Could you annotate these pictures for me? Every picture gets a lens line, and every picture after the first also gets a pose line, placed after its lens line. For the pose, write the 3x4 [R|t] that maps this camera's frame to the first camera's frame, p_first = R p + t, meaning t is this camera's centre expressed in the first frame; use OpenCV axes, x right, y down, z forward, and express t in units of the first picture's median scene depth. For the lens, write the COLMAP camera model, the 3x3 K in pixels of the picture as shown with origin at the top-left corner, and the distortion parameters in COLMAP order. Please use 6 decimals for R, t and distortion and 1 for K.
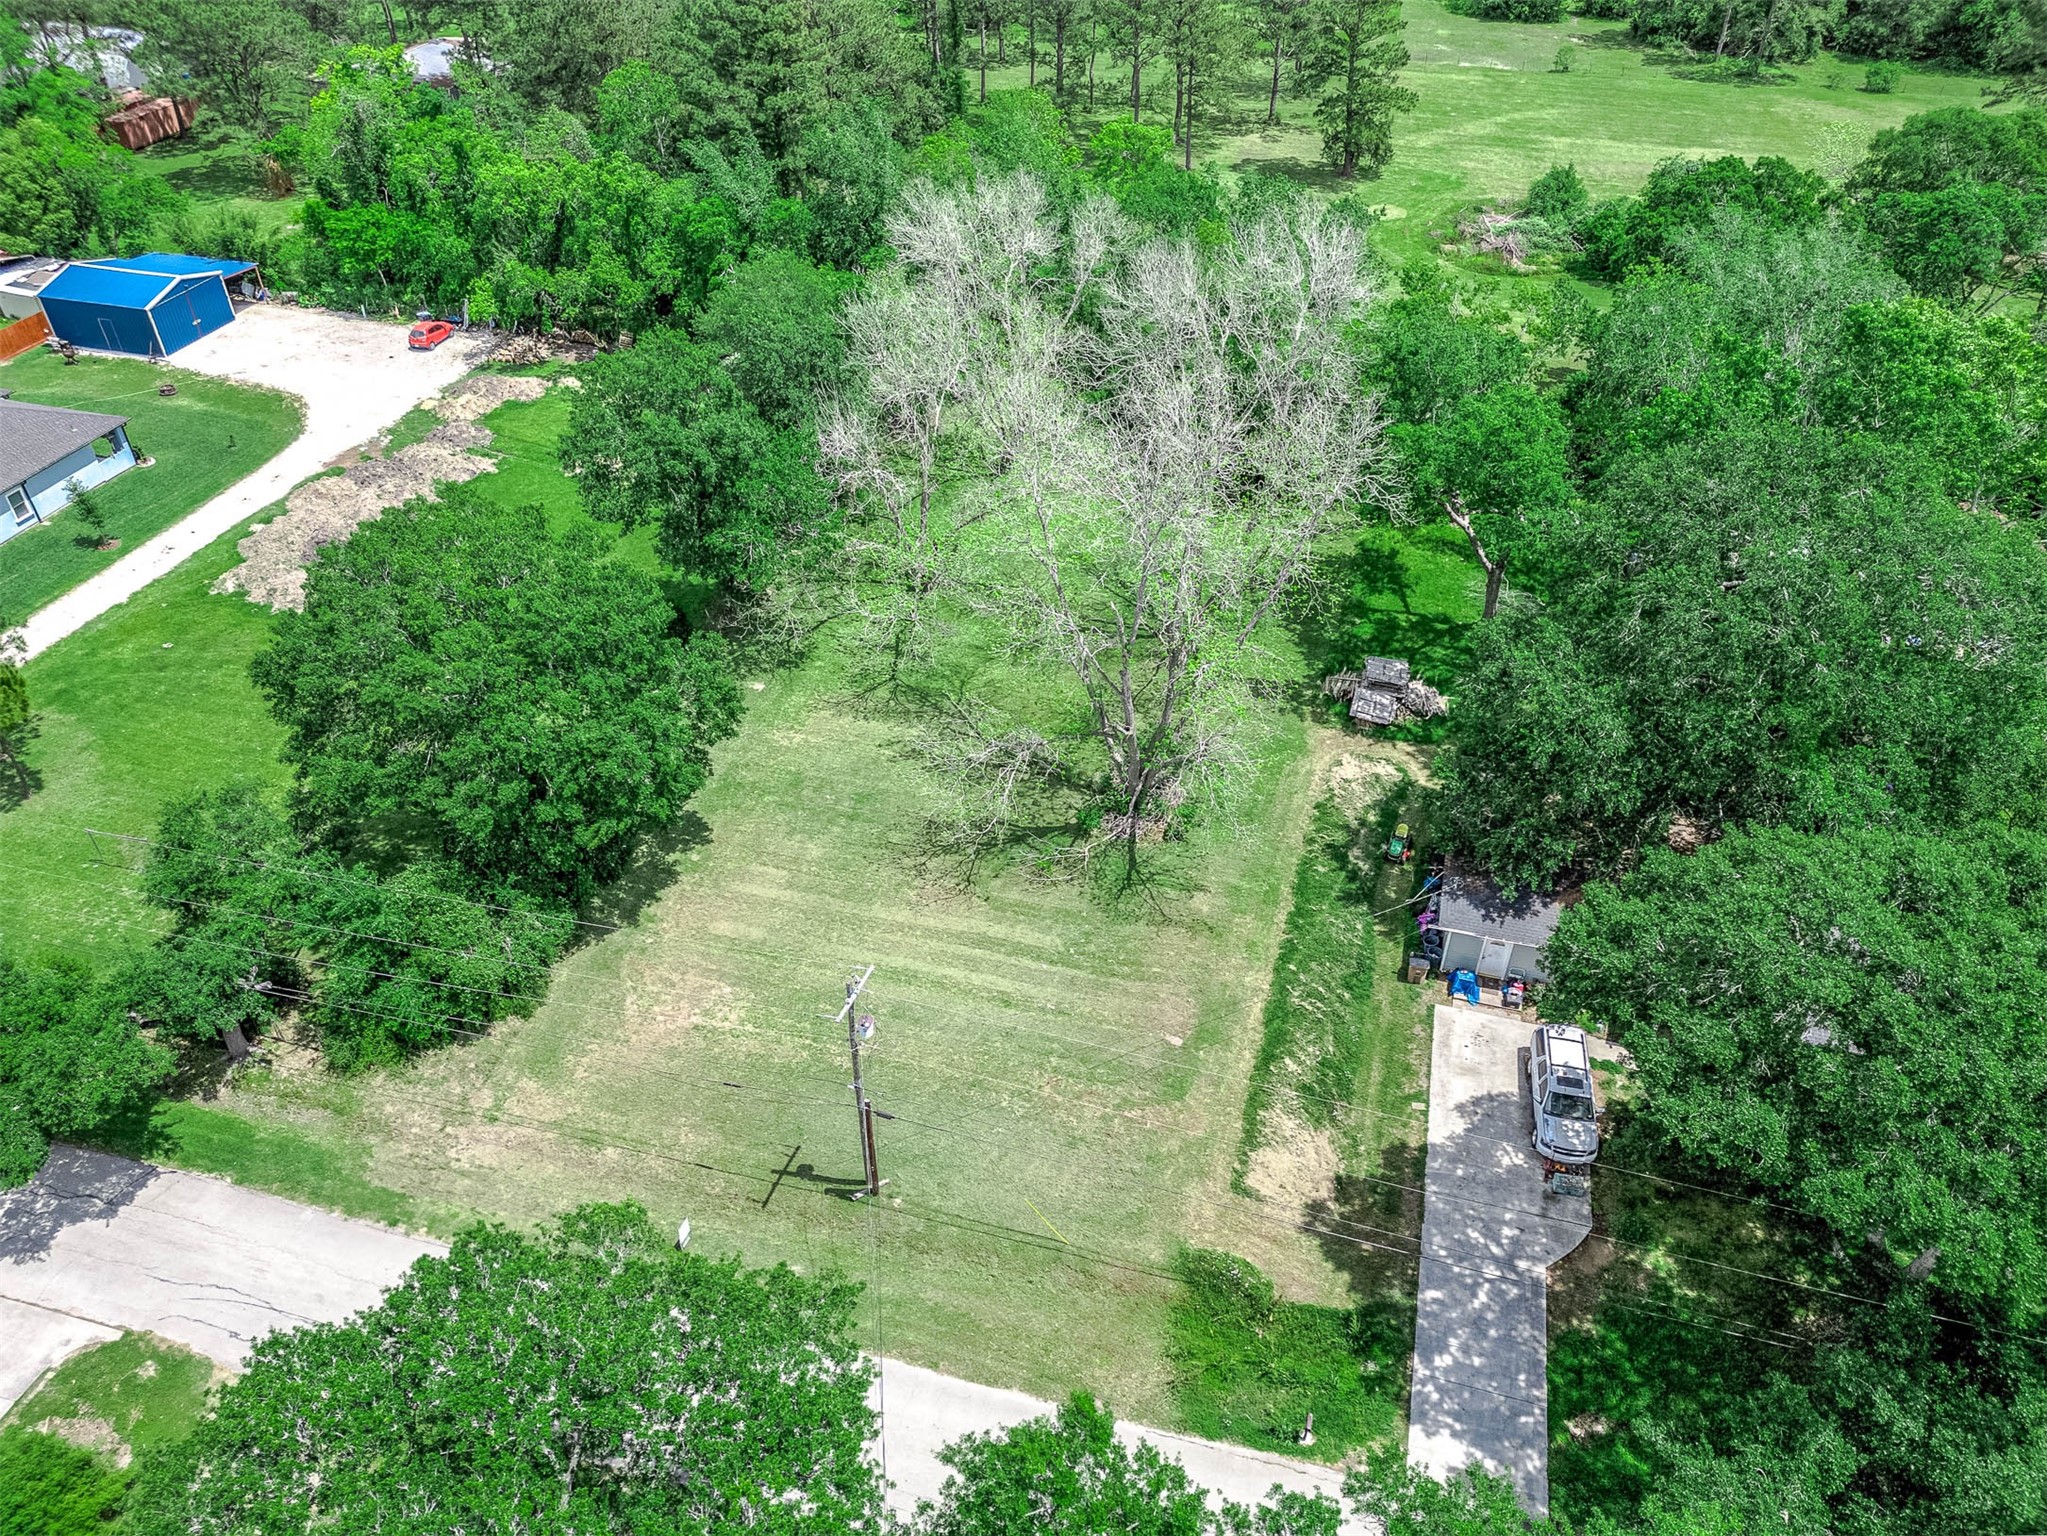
lens RADIAL K [[1451.0, 0, 1032.5], [0, 1451.0, 800.6], [0, 0, 1]] dist [0.059035, -0.049052]
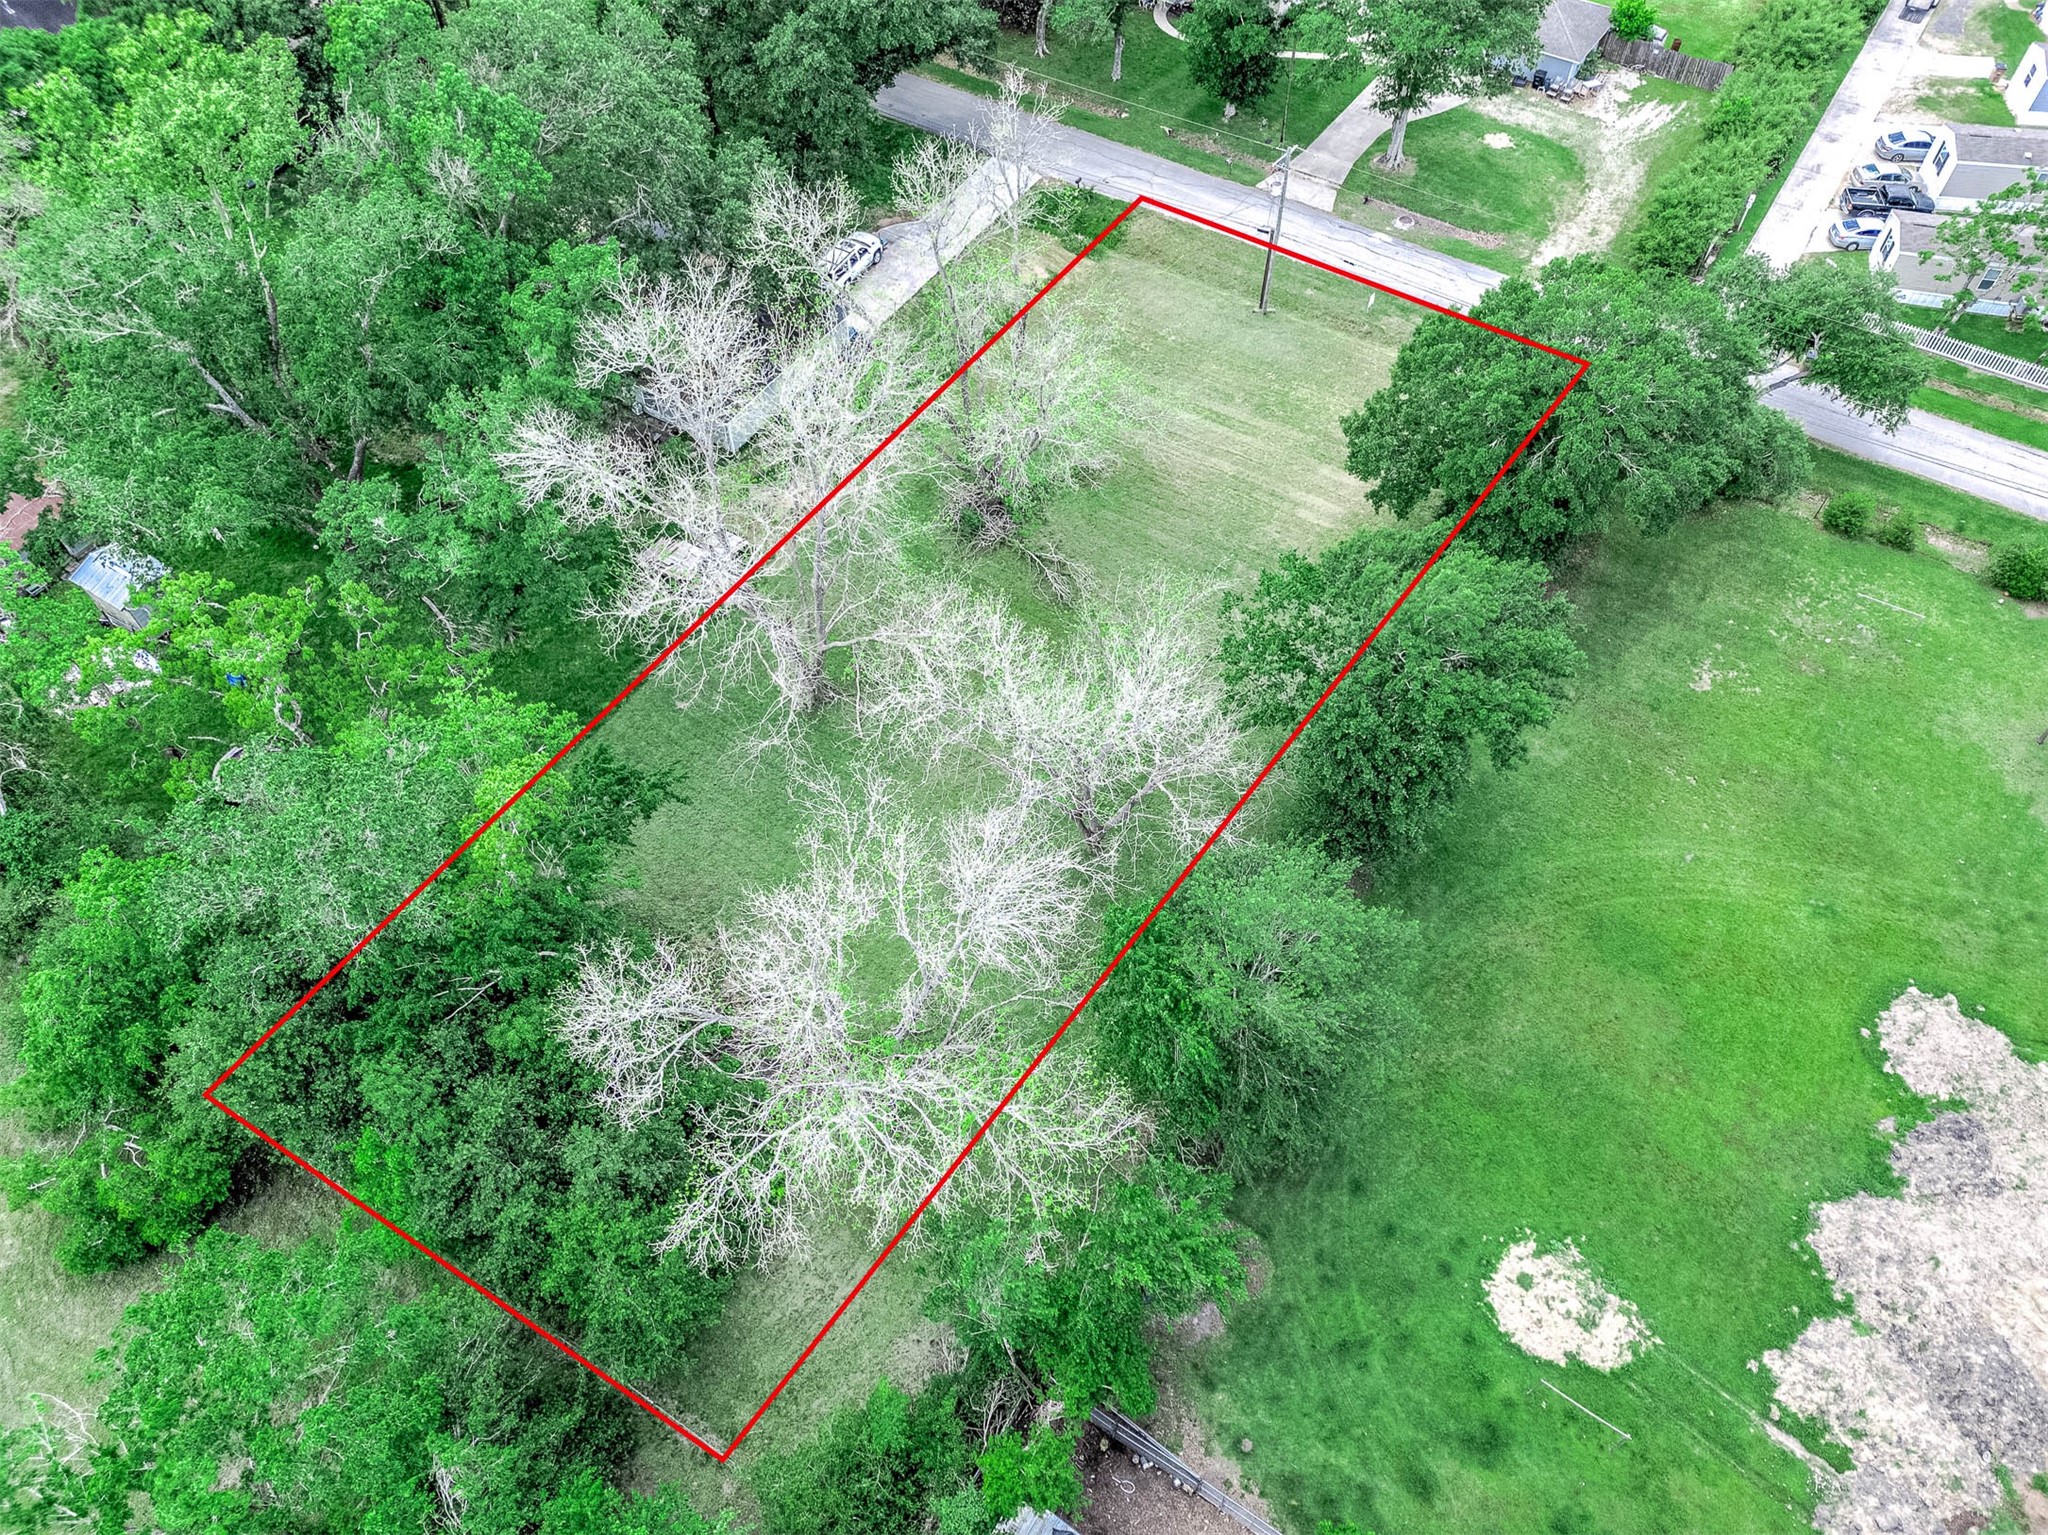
lens RADIAL K [[1451.7, 0, 1033.0], [0, 1451.7, 800.1], [0, 0, 1]] dist [0.059035, -0.049052]
pose [[-0.959216, -0.231861, 0.161693, -0.215745], [0.172789, -0.028235, 0.984554, -1.219712], [-0.223715, 0.972339, 0.067147, 1.236540]]
